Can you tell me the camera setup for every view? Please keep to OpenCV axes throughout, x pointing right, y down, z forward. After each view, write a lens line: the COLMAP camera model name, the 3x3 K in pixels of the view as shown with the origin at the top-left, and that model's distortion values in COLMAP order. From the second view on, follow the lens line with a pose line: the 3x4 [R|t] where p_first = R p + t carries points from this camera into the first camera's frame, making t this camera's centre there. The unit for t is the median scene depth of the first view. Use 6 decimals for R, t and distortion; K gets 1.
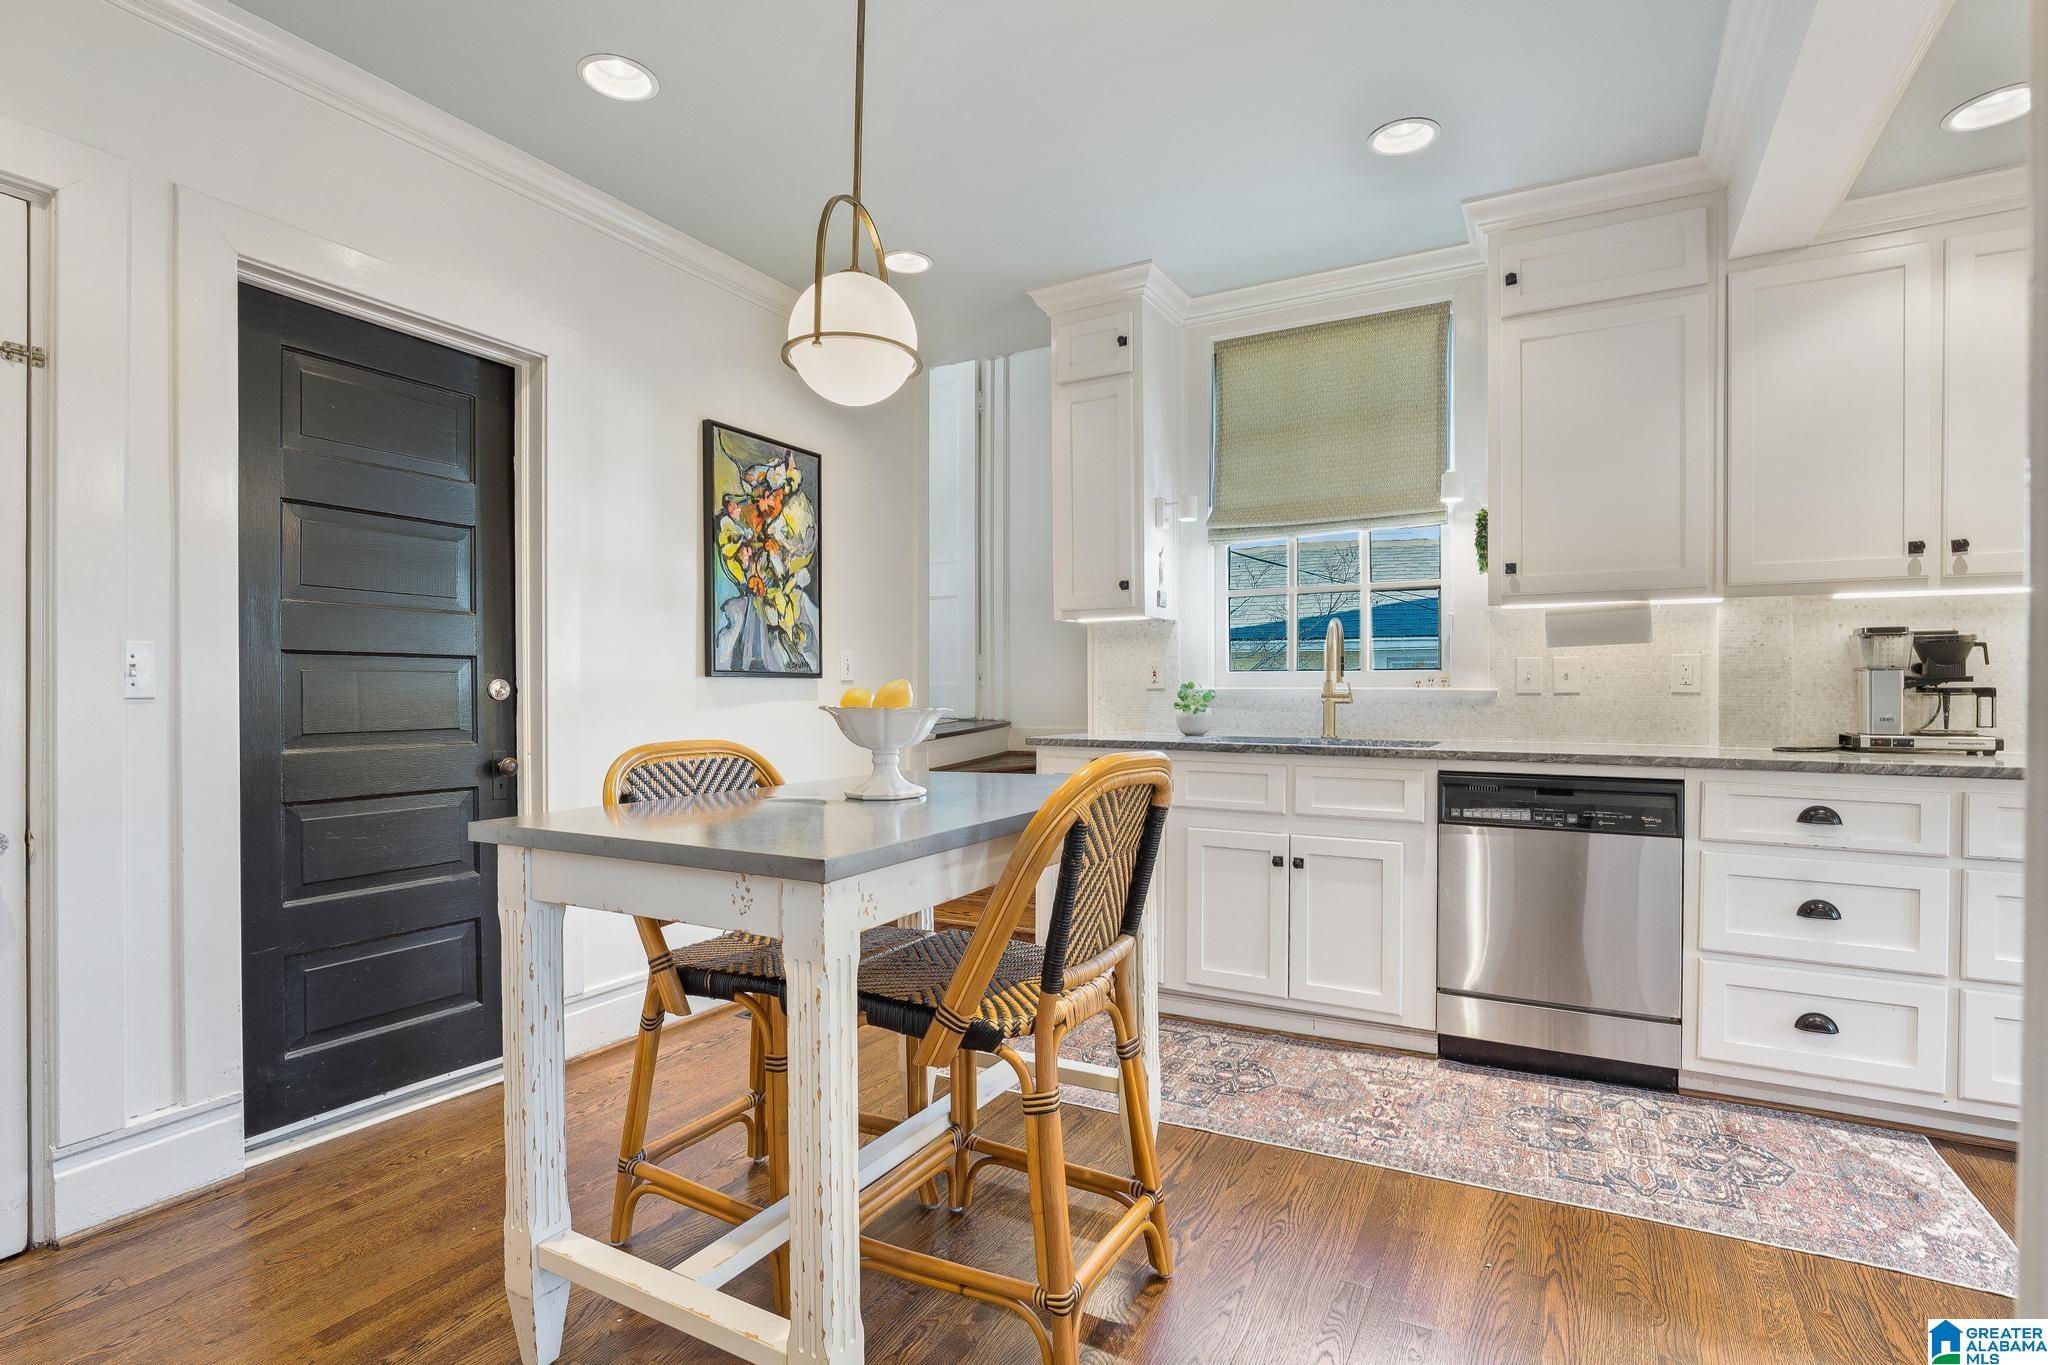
lens RADIAL K [[980.8, 0, 1021.4], [0, 980.8, 689.8], [0, 0, 1]] dist [-0.013955, -0.000233]
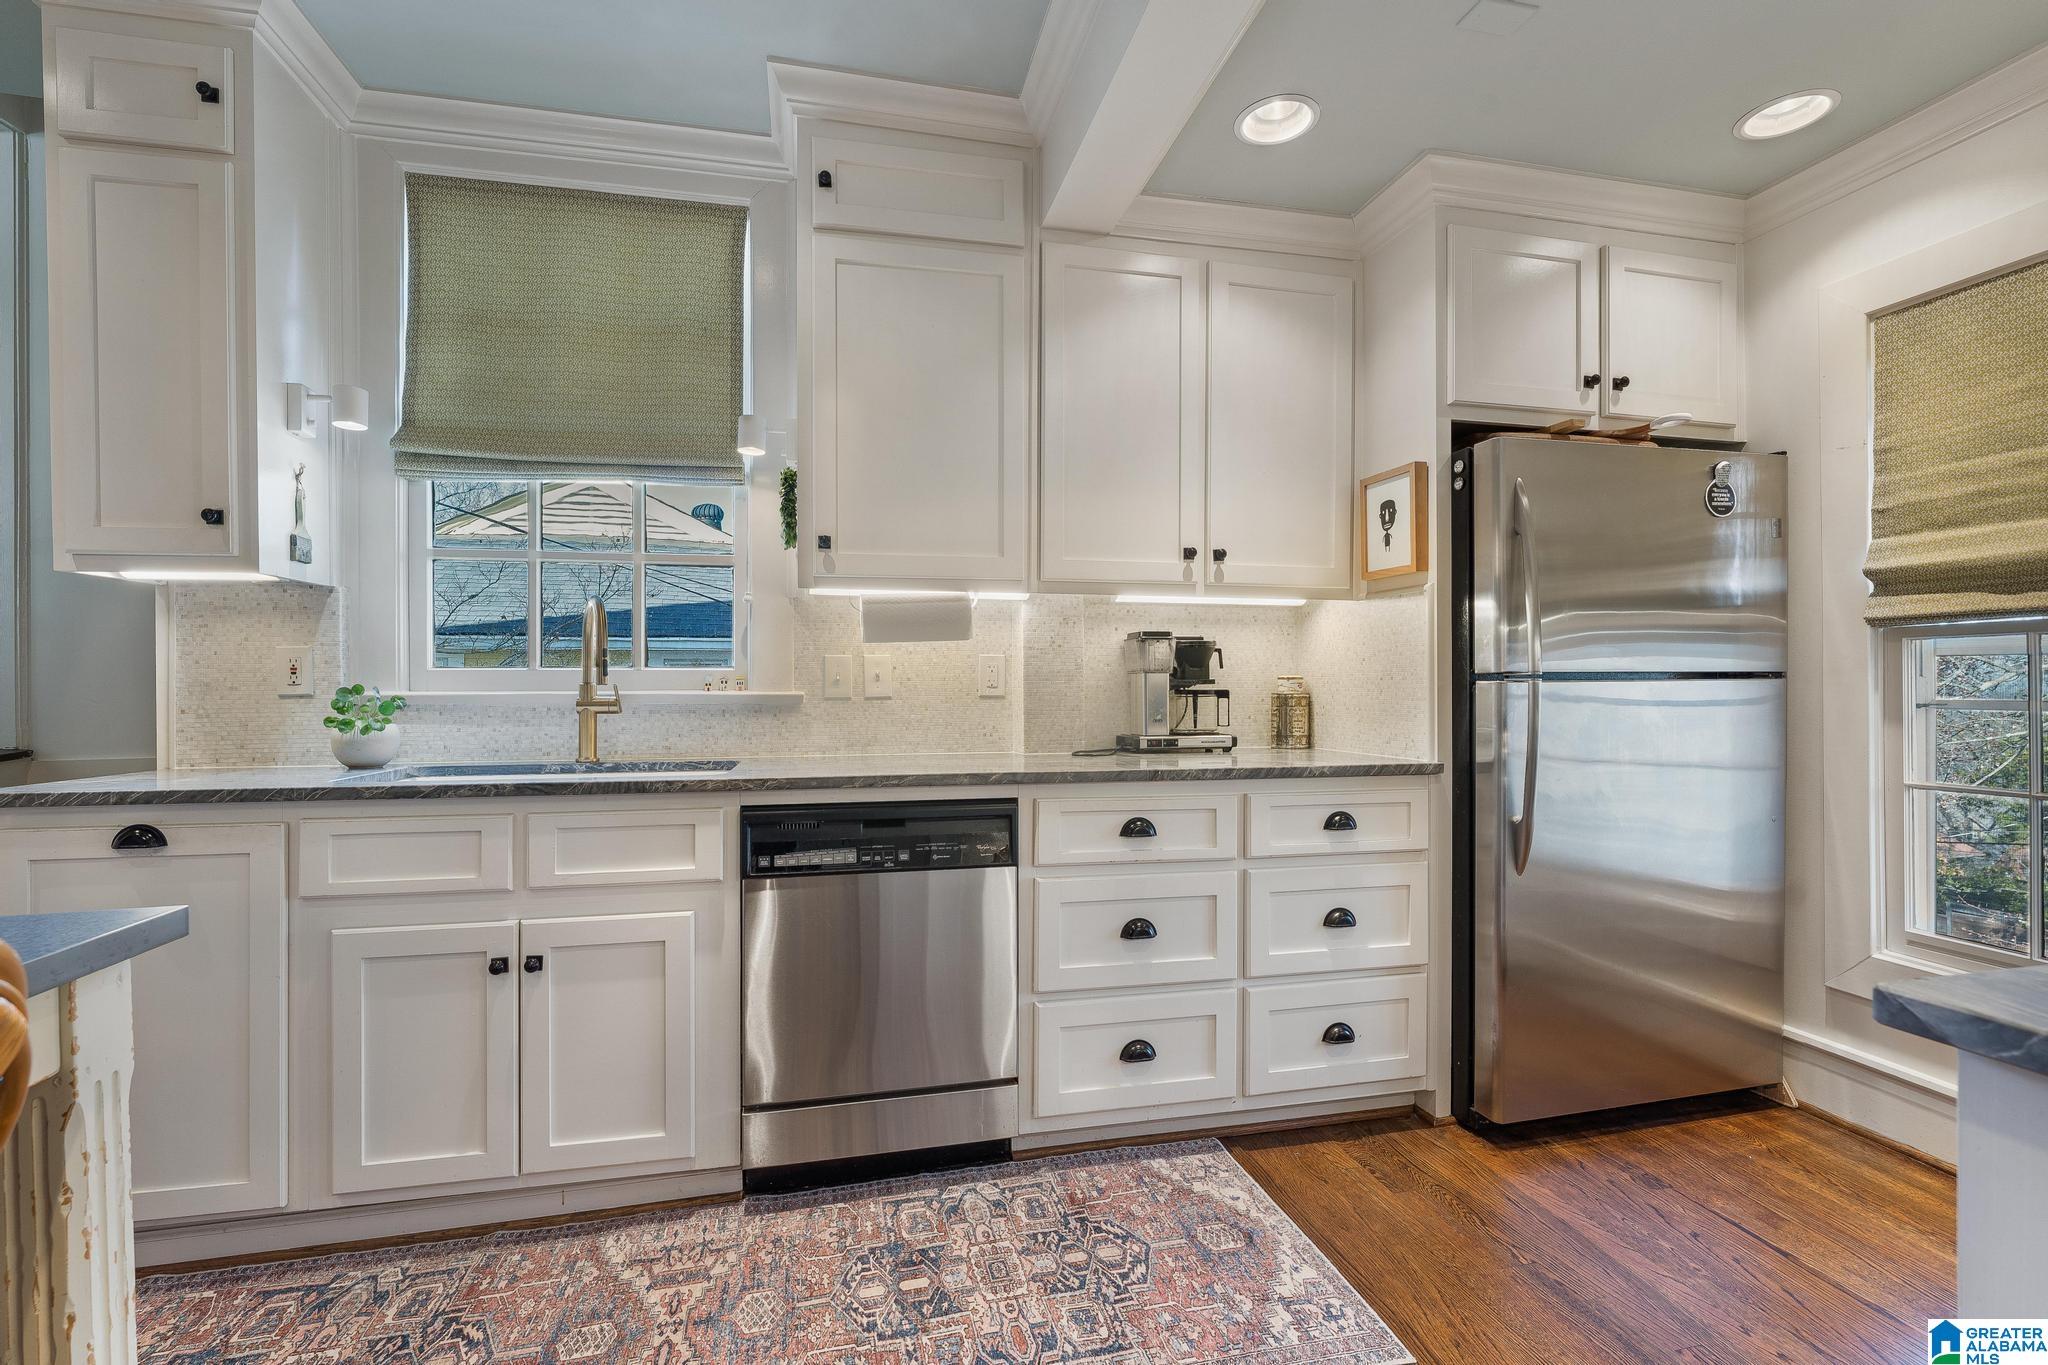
lens RADIAL K [[912.4, 0, 1018.9], [0, 912.4, 687.2], [0, 0, 1]] dist [-0.006858, -0.000108]
pose [[0.744117, -0.002429, 0.668045, 0.138731], [0.003997, 0.999992, -0.000816, -0.005127], [-0.668037, 0.003278, 0.744121, 0.390399]]
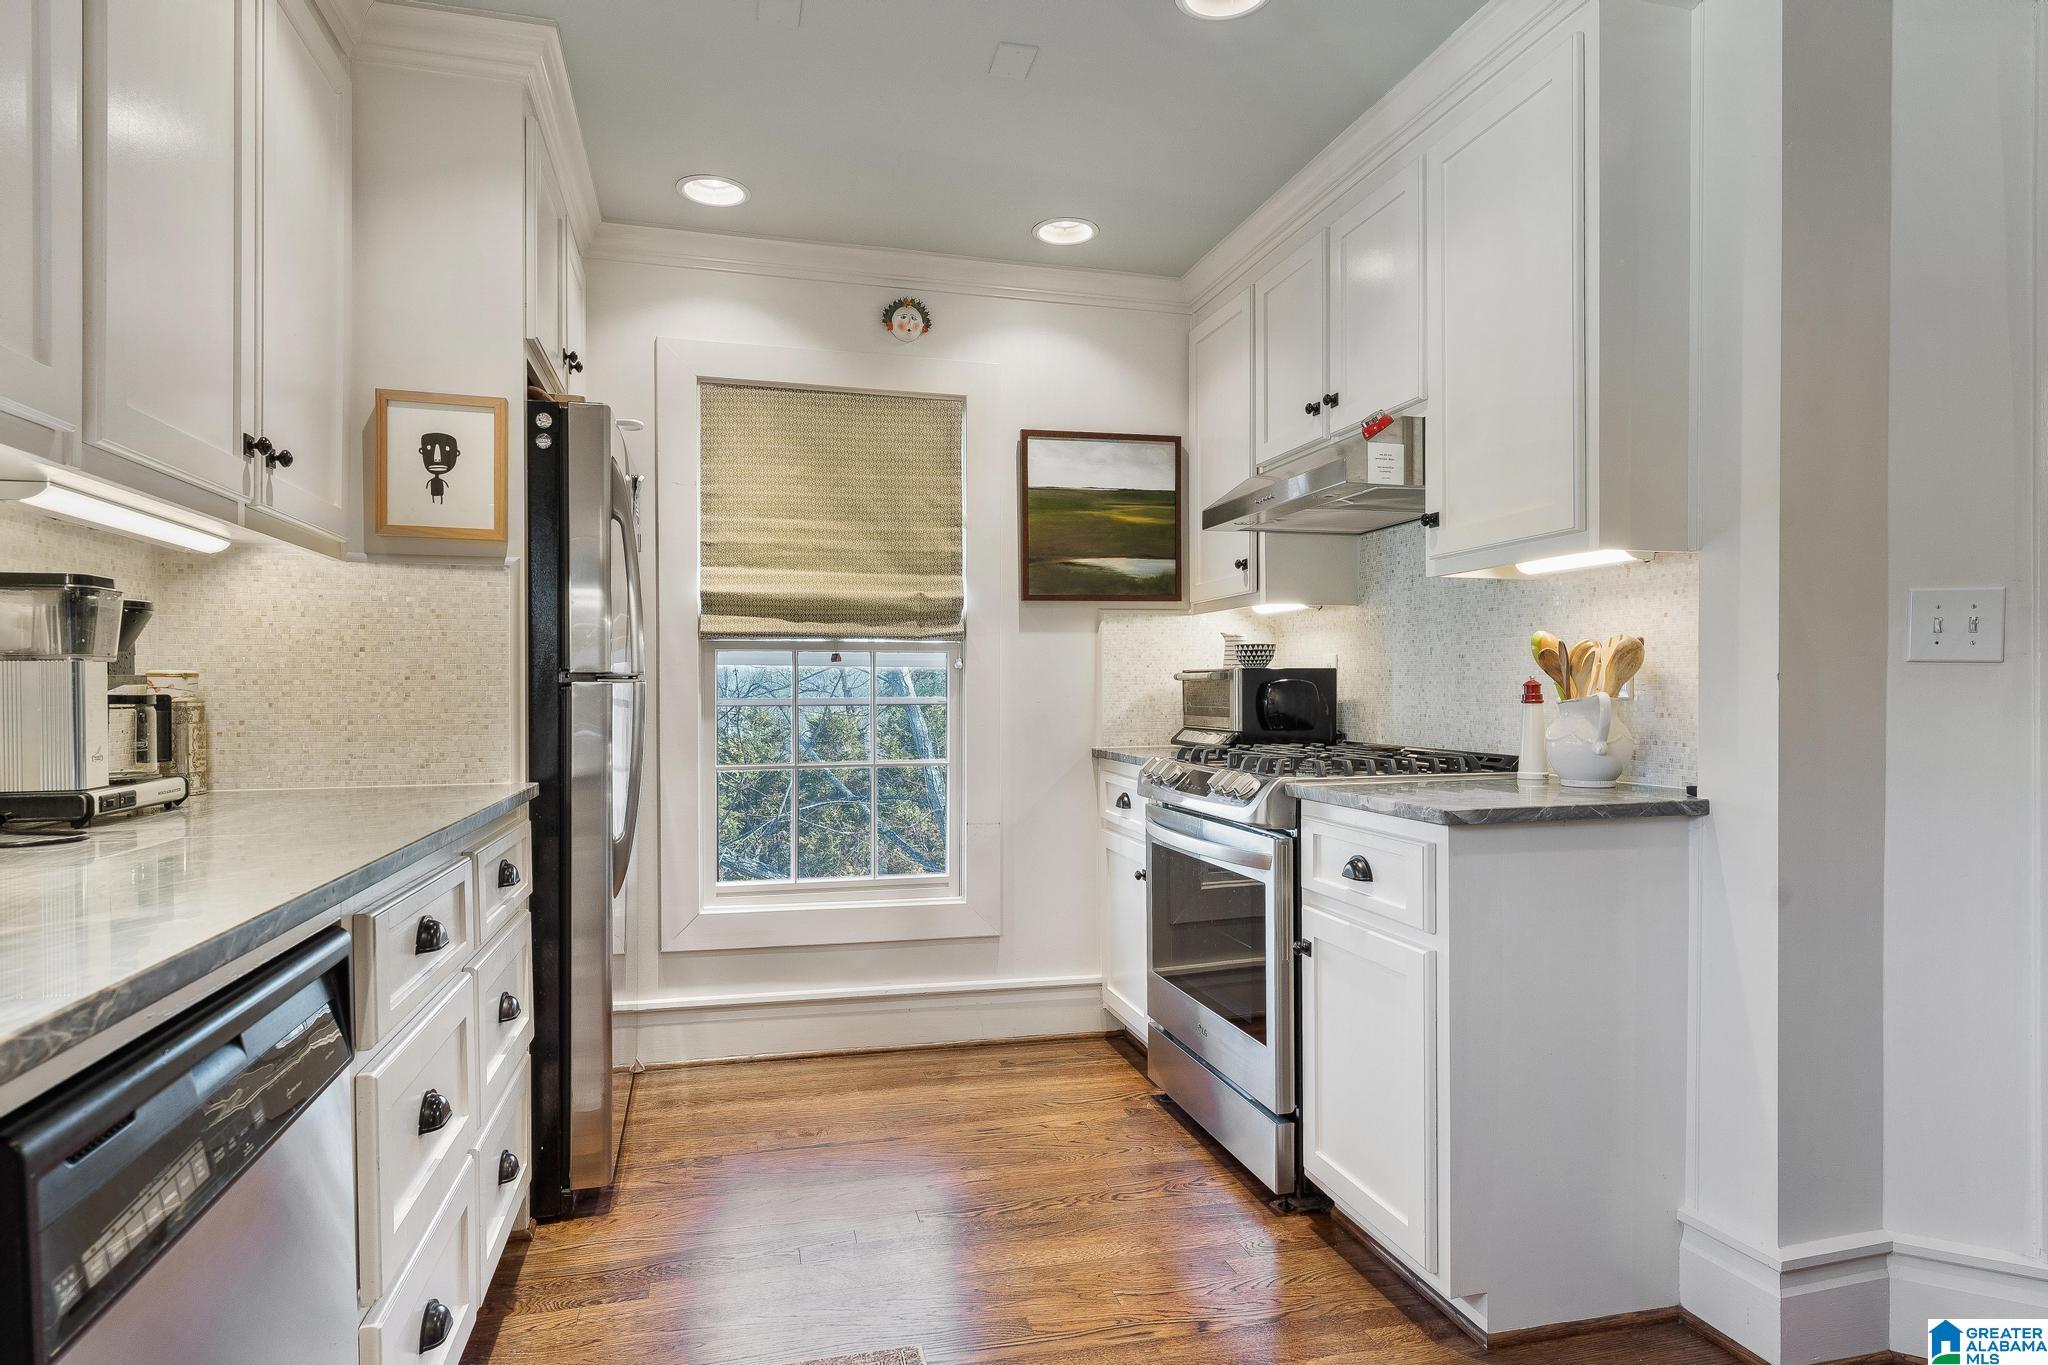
lens RADIAL K [[1128.3, 0, 1020.2], [0, 1128.3, 694.1], [0, 0, 1]] dist [0.000562, -0.001082]
pose [[-0.691222, -0.000937, 0.722641, 0.135456], [0.006256, 0.999954, 0.007280, -0.004558], [-0.722615, 0.009553, -0.691185, 1.100824]]
